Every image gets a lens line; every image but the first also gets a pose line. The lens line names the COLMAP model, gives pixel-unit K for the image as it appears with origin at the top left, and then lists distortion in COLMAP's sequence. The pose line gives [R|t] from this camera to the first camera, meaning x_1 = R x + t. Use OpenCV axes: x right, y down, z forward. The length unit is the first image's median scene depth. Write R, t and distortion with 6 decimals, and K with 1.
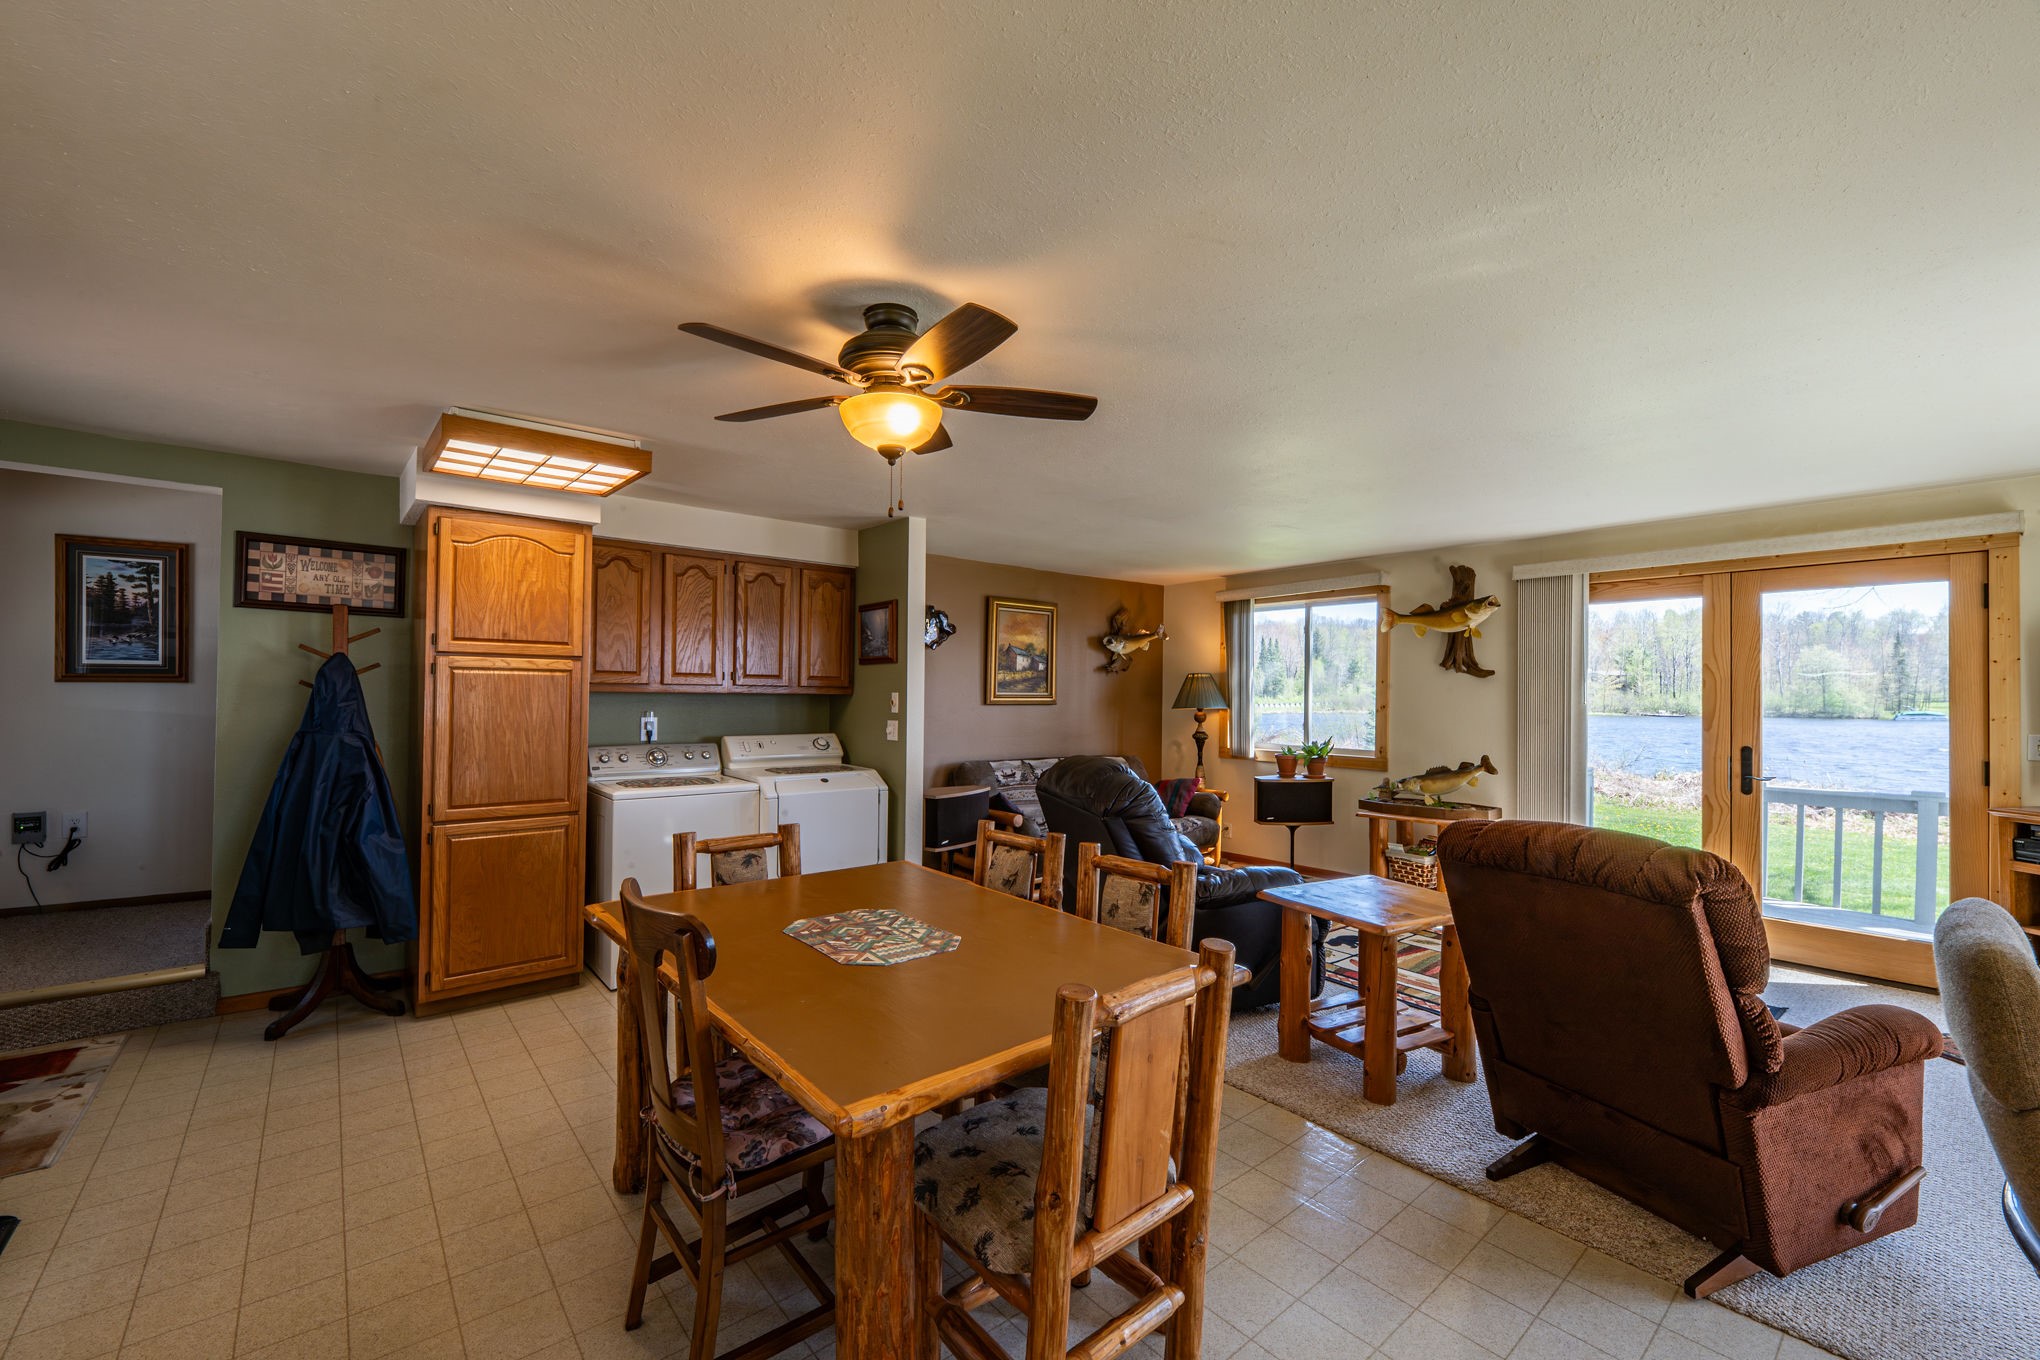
lens RADIAL K [[834.4, 0, 990.7], [0, 834.4, 676.8], [0, 0, 1]] dist [-0.001312, -0.000324]
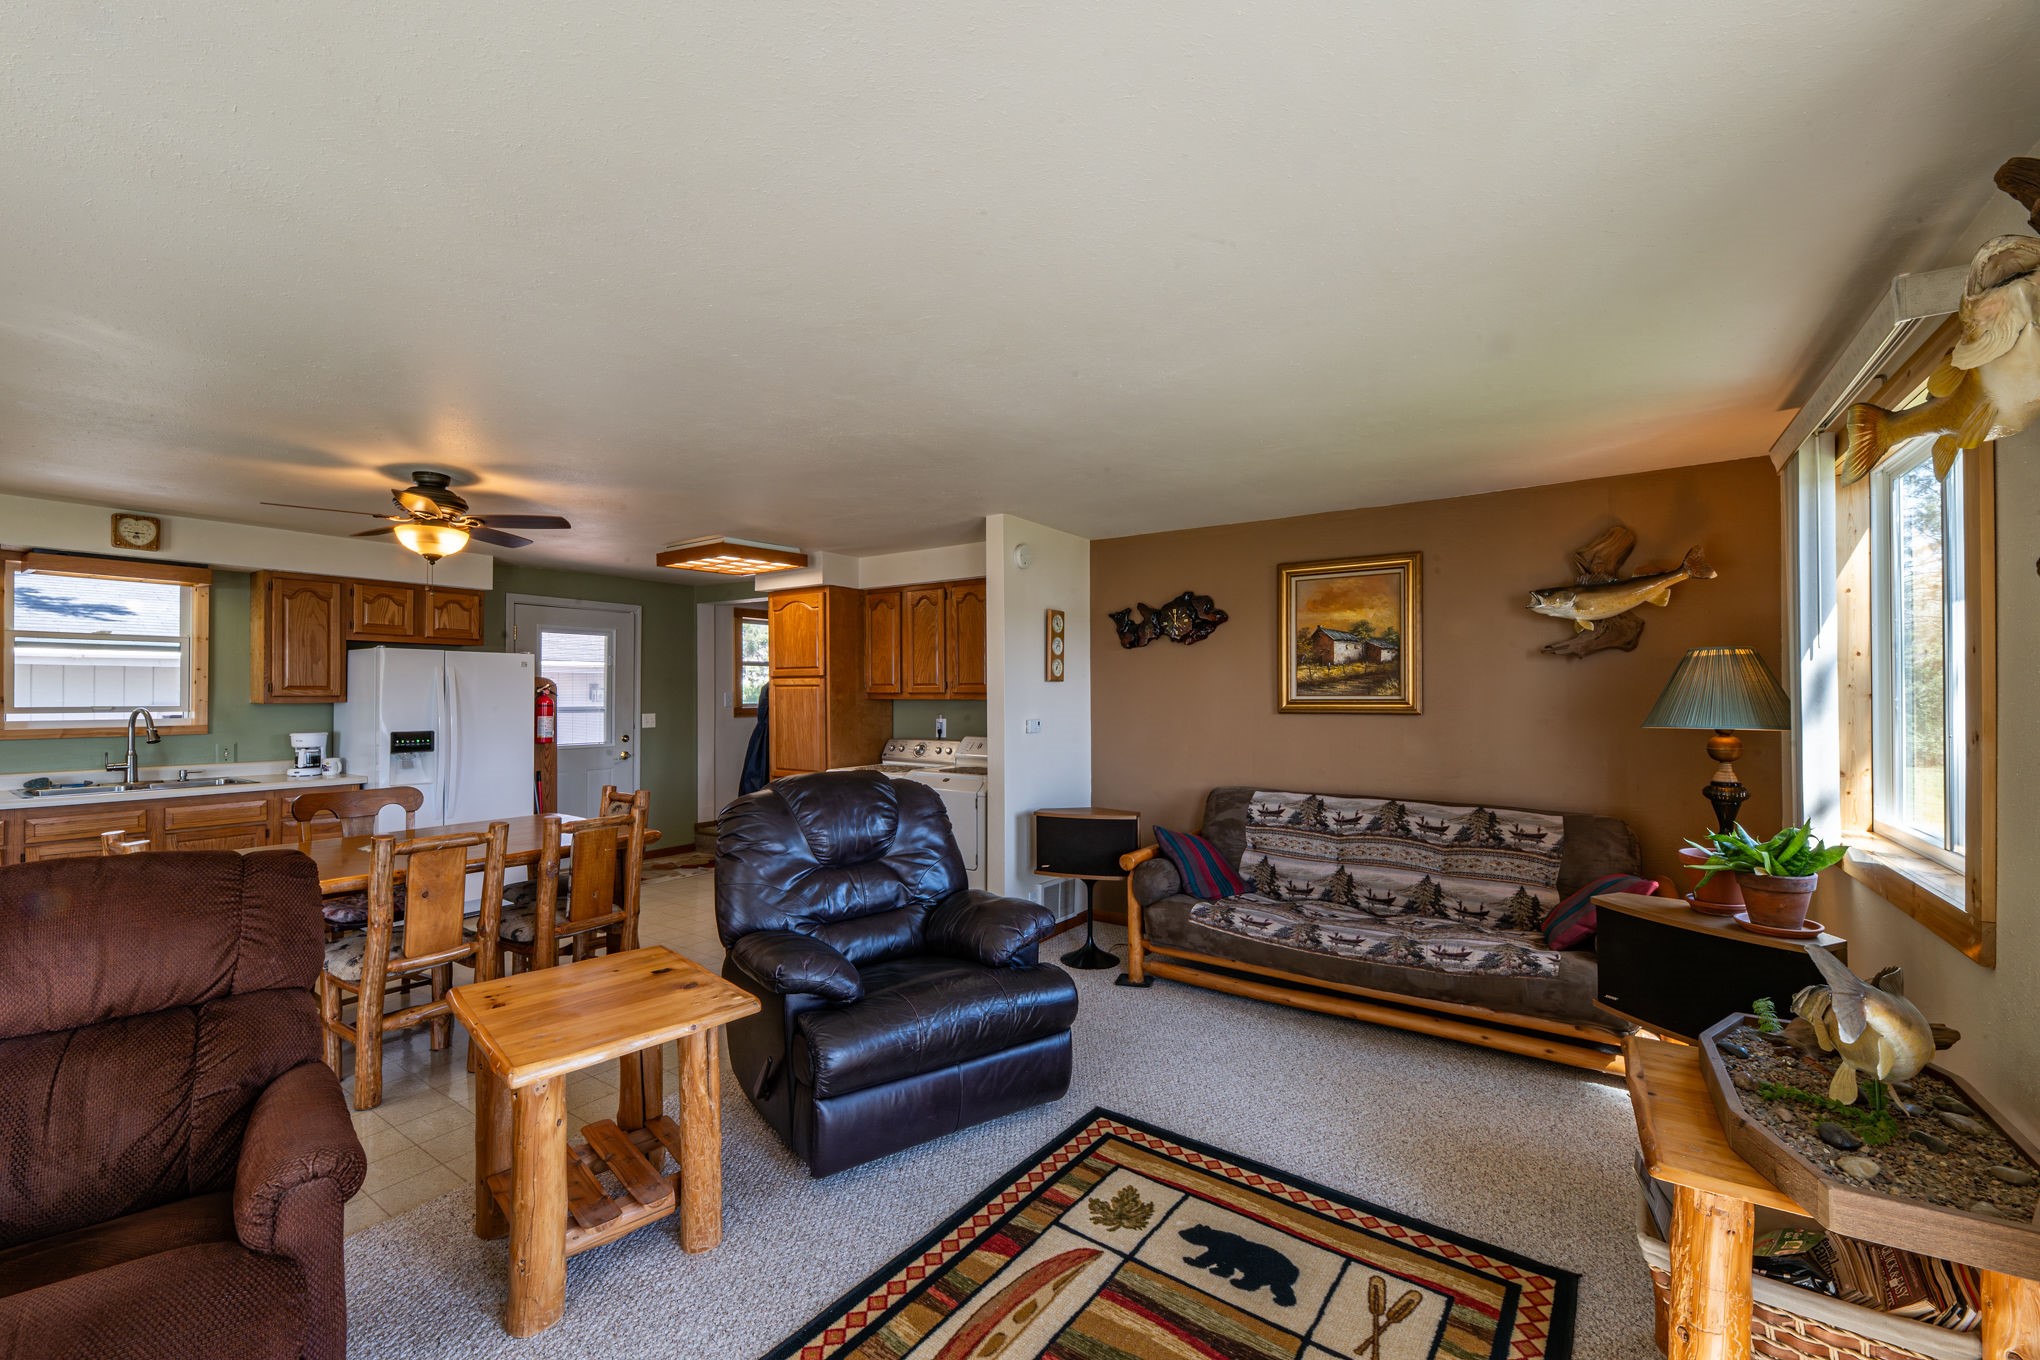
lens RADIAL K [[834.4, 0, 1036.8], [0, 834.4, 682.6], [0, 0, 1]] dist [-0.001312, -0.000324]
pose [[0.292871, -0.024733, -0.955832, 1.054428], [0.023782, 0.999545, -0.018577, 0.025359], [0.955856, -0.017290, 0.293326, 0.956197]]
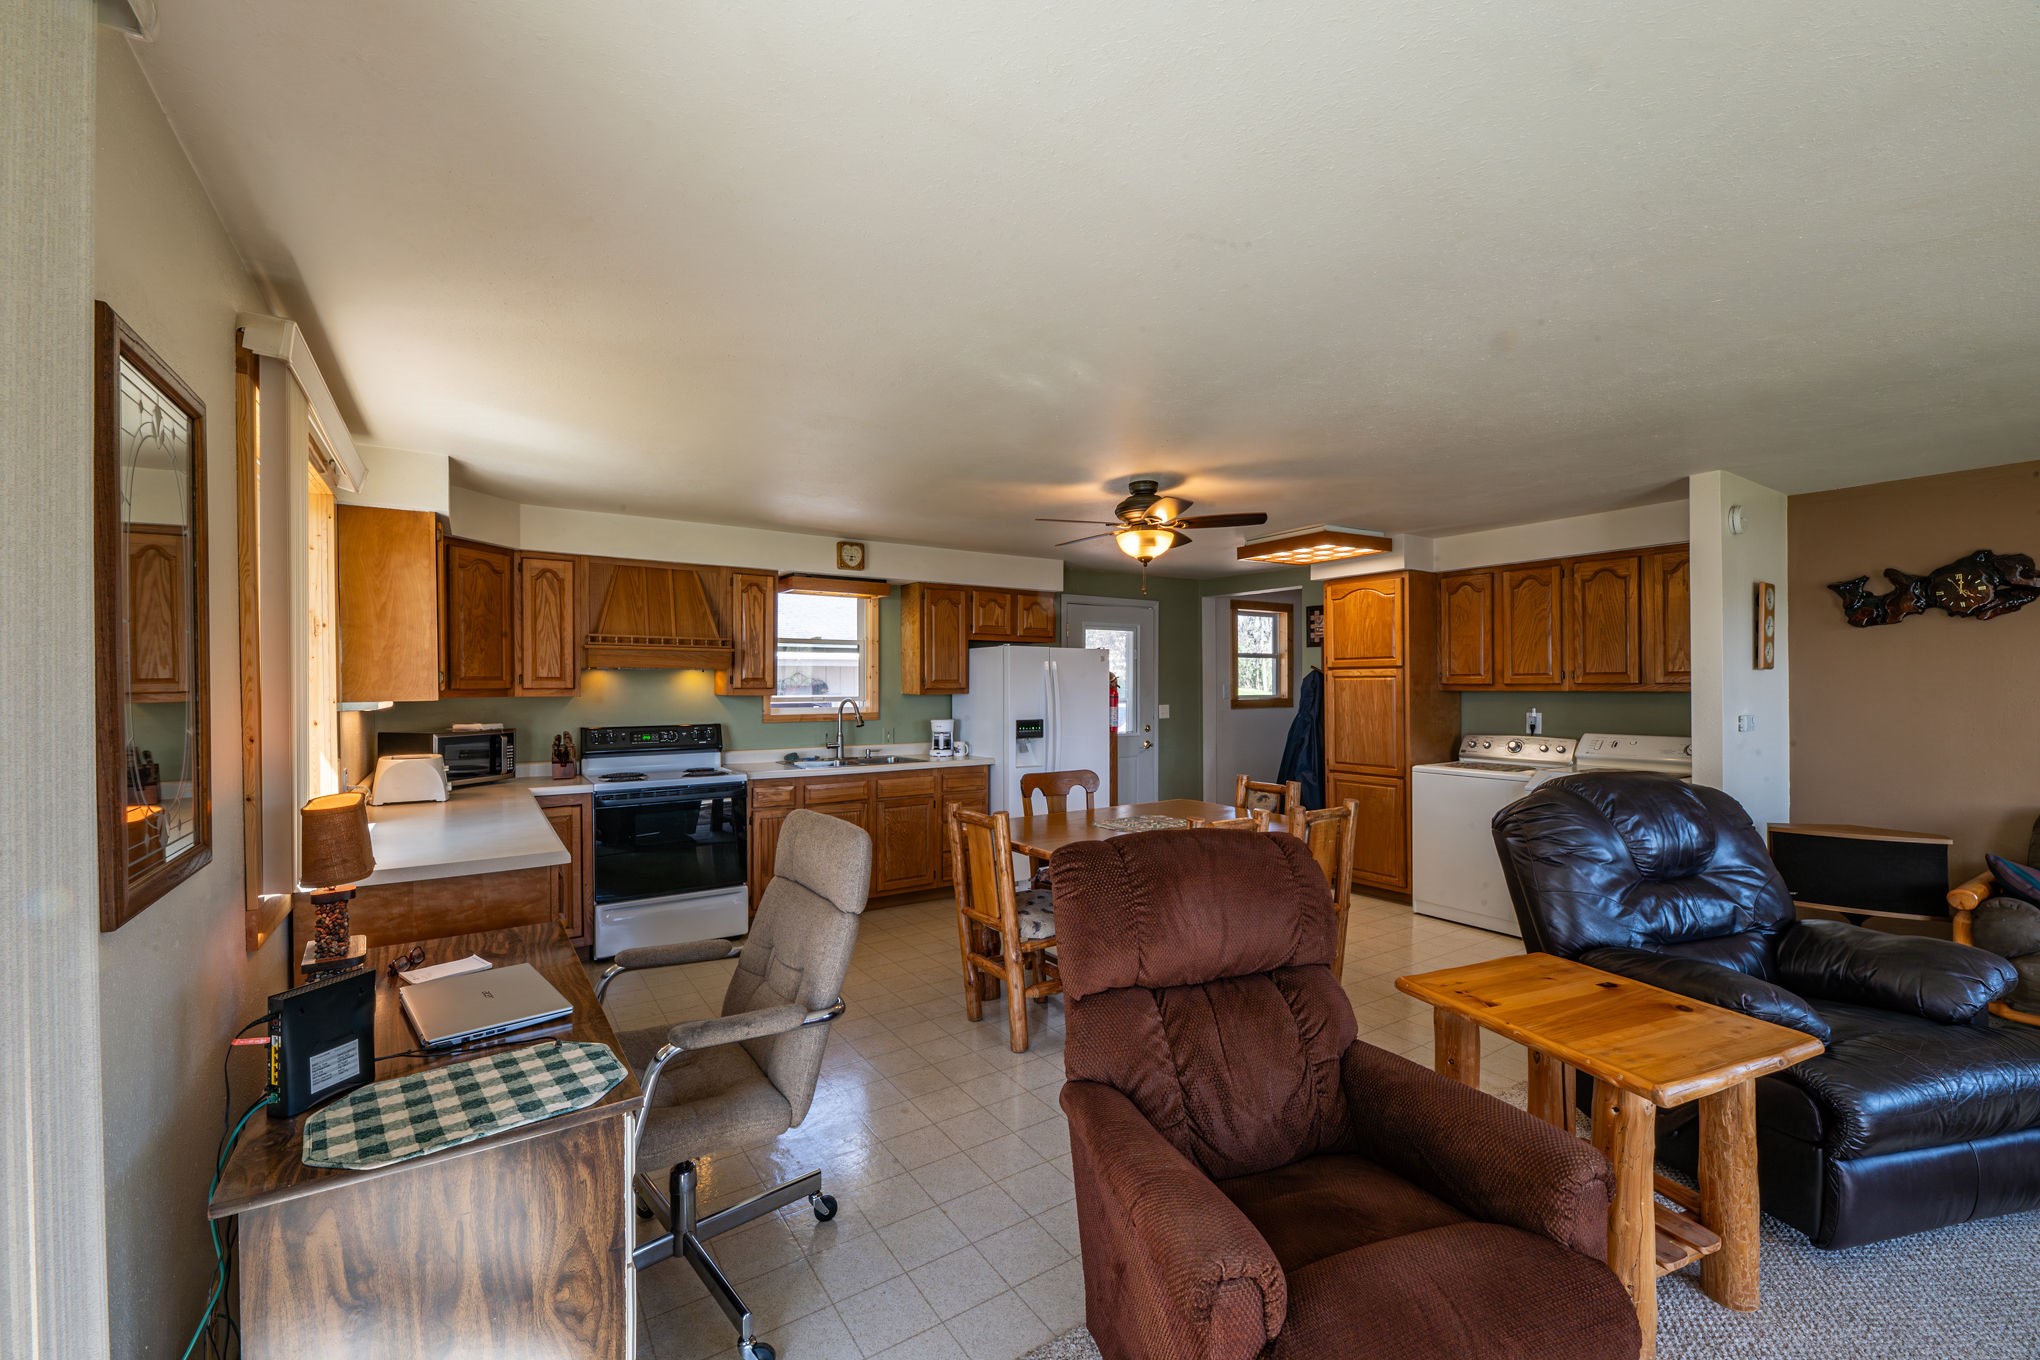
lens RADIAL K [[834.4, 0, 1017.8], [0, 834.4, 689.4], [0, 0, 1]] dist [-0.001312, -0.000324]
pose [[-0.093257, -0.007782, -0.995612, 0.980846], [0.023222, 0.999680, -0.009989, 0.014736], [0.995371, -0.024051, -0.093047, 0.506104]]
